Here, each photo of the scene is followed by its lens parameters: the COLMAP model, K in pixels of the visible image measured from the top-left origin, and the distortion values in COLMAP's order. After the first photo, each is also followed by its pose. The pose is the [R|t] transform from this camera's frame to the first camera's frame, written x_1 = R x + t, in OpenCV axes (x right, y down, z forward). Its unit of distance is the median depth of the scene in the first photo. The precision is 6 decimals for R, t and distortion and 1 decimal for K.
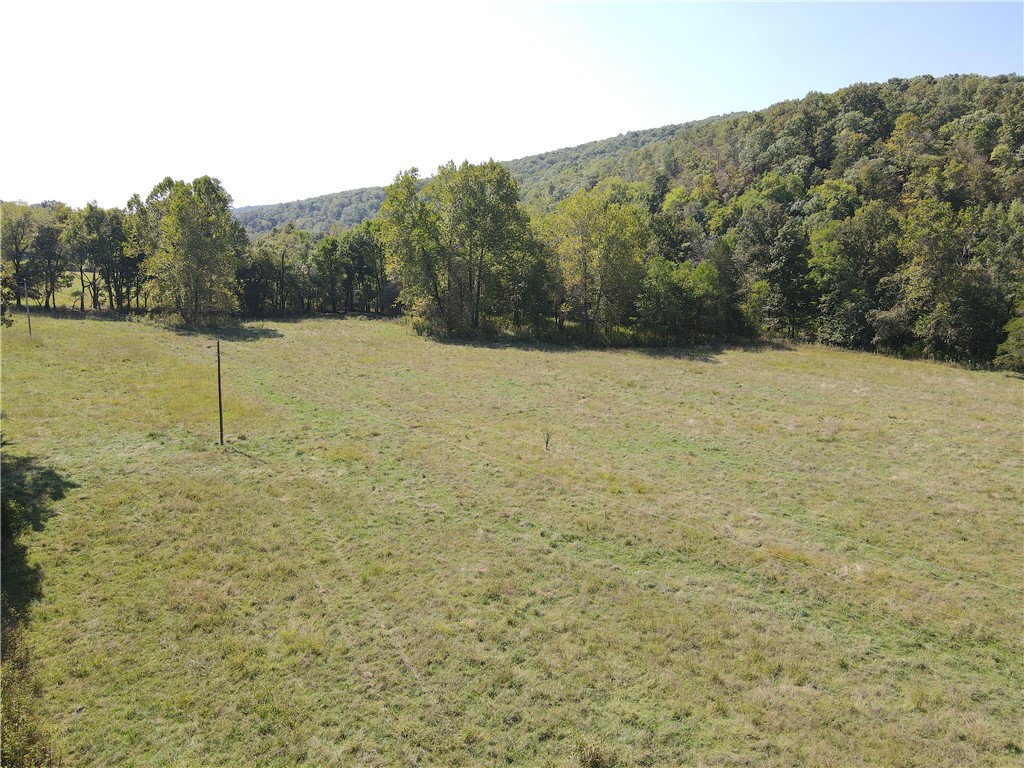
lens RADIAL K [[741.7, 0, 512.0], [0, 741.7, 384.0], [0, 0, 1]] dist [0.009490, -0.000535]
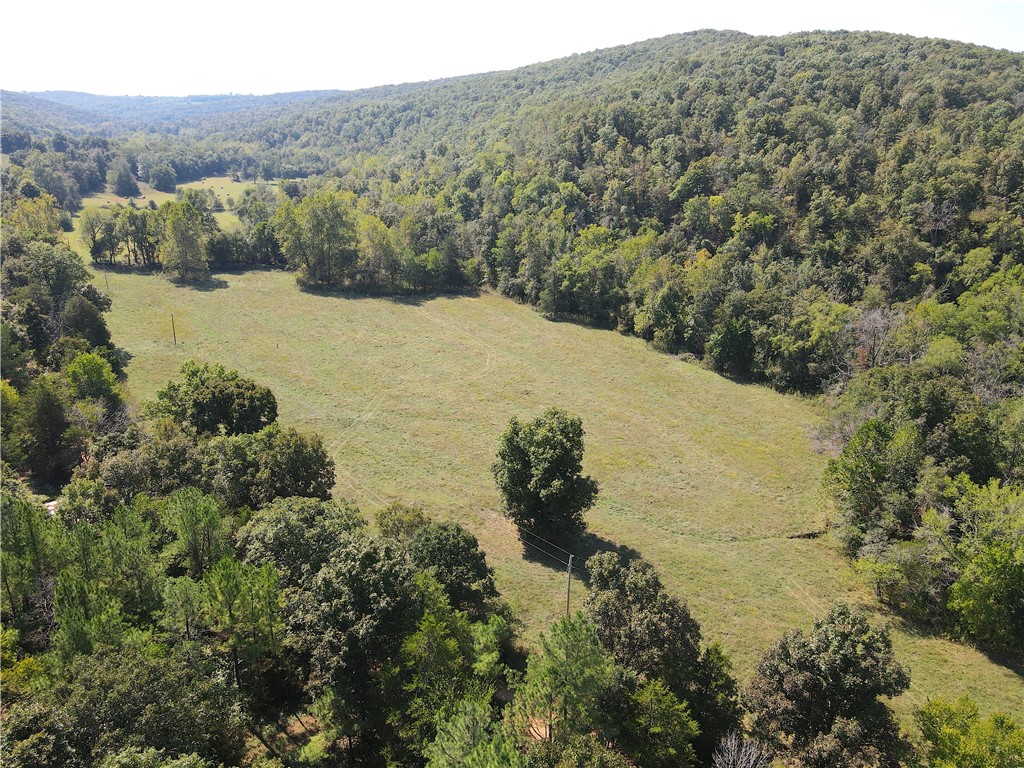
lens RADIAL K [[742.1, 0, 512.0], [0, 742.1, 384.0], [0, 0, 1]] dist [-0.006845, 0.002827]
pose [[0.998465, 0.018450, -0.052225, 0.504738], [-0.010224, 0.988080, 0.153600, -0.106081], [0.054436, -0.152830, 0.986752, -0.863997]]
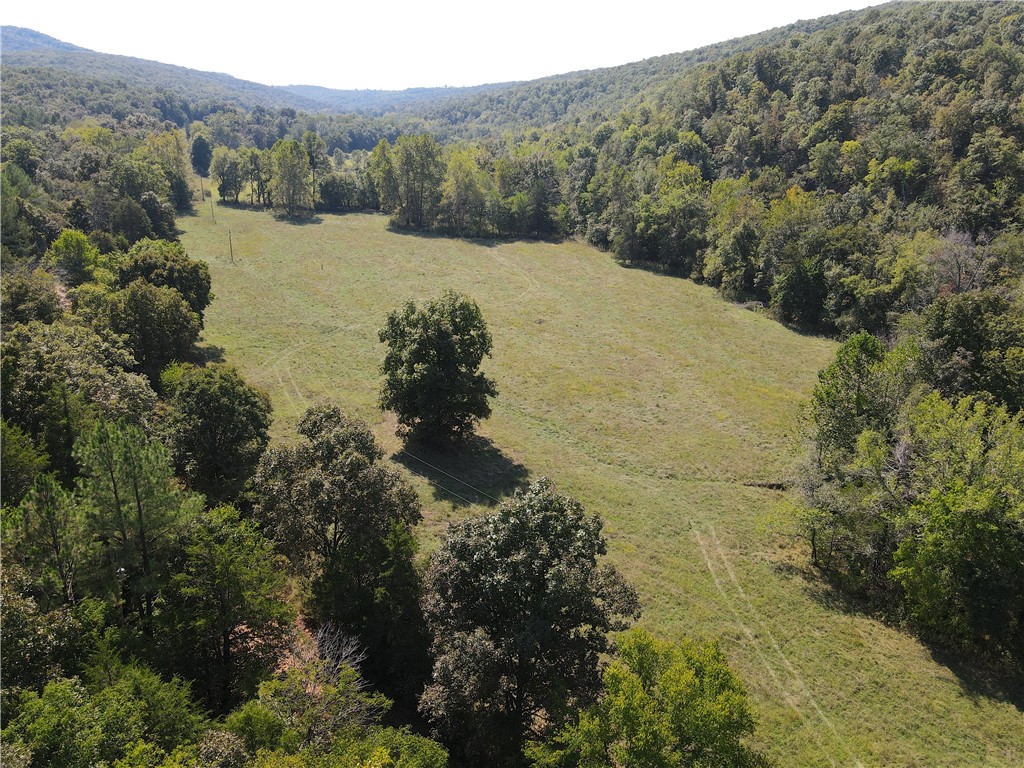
lens RADIAL K [[741.7, 0, 512.0], [0, 741.7, 384.0], [0, 0, 1]] dist [0.009490, -0.000535]
pose [[0.949324, 0.109510, -0.294605, 0.739792], [-0.061382, 0.983886, 0.167932, -0.004771], [0.308248, -0.141339, 0.940748, -0.730457]]
